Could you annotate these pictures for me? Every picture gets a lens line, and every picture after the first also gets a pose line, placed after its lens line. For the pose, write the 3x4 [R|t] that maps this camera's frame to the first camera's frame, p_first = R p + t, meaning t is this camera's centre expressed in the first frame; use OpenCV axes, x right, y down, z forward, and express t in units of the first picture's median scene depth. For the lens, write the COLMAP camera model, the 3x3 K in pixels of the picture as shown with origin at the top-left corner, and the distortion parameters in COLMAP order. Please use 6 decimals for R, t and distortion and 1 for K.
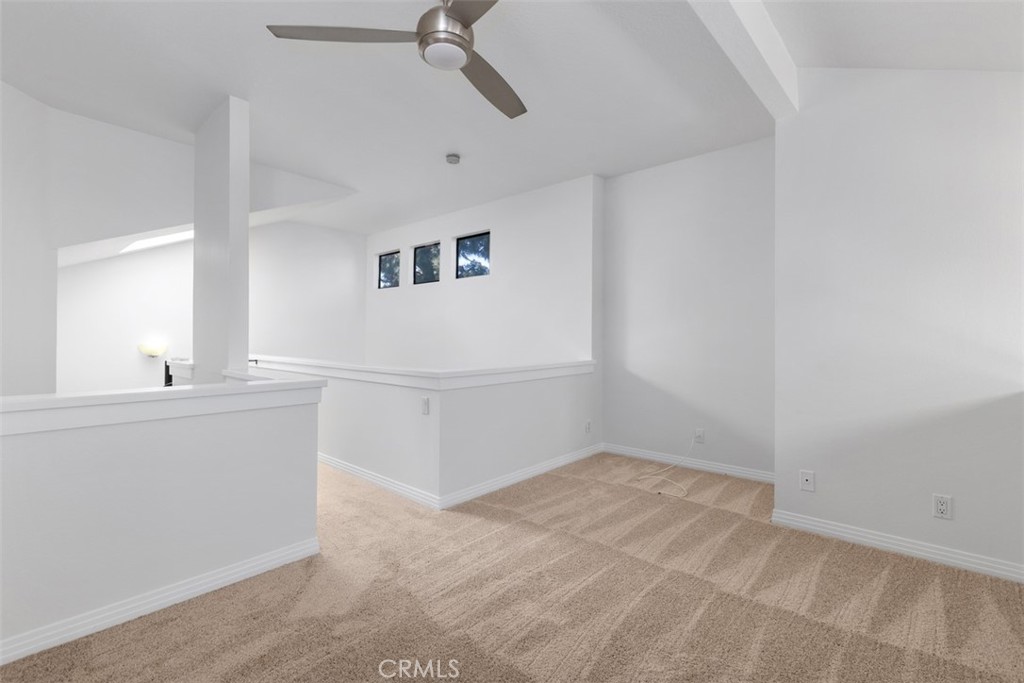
lens RADIAL K [[462.2, 0, 511.1], [0, 462.2, 336.0], [0, 0, 1]] dist [-0.000122, -0.008215]
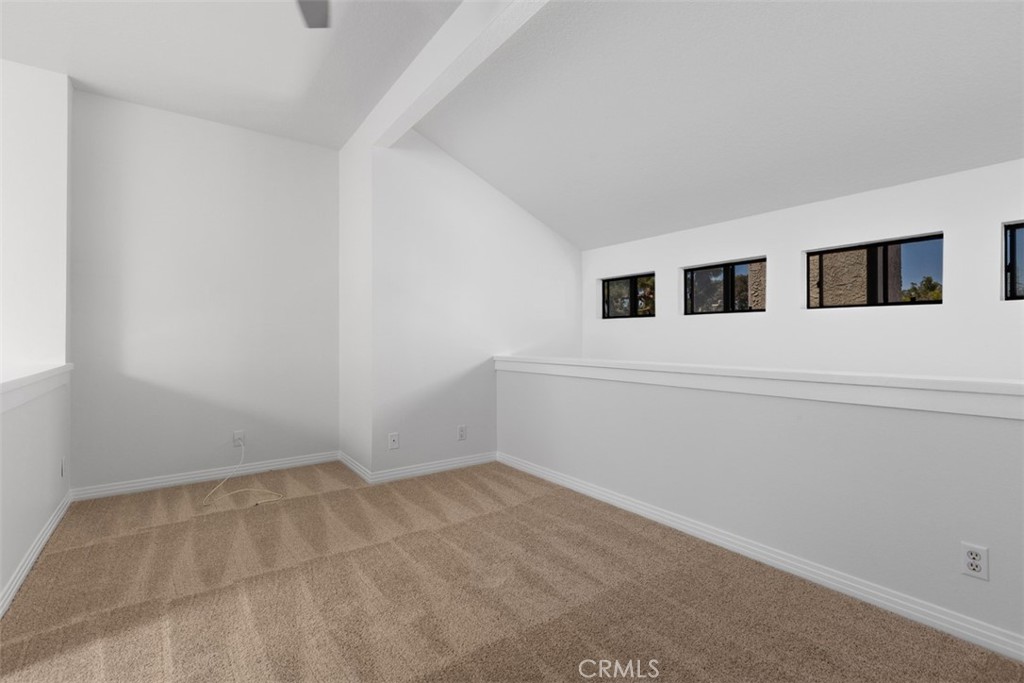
lens RADIAL K [[462.2, 0, 511.1], [0, 462.2, 336.0], [0, 0, 1]] dist [-0.000122, -0.008215]
pose [[0.206337, -0.007946, 0.978449, -0.530164], [0.001159, 0.999968, 0.007876, 0.004953], [-0.978480, -0.000491, 0.206340, 0.380521]]
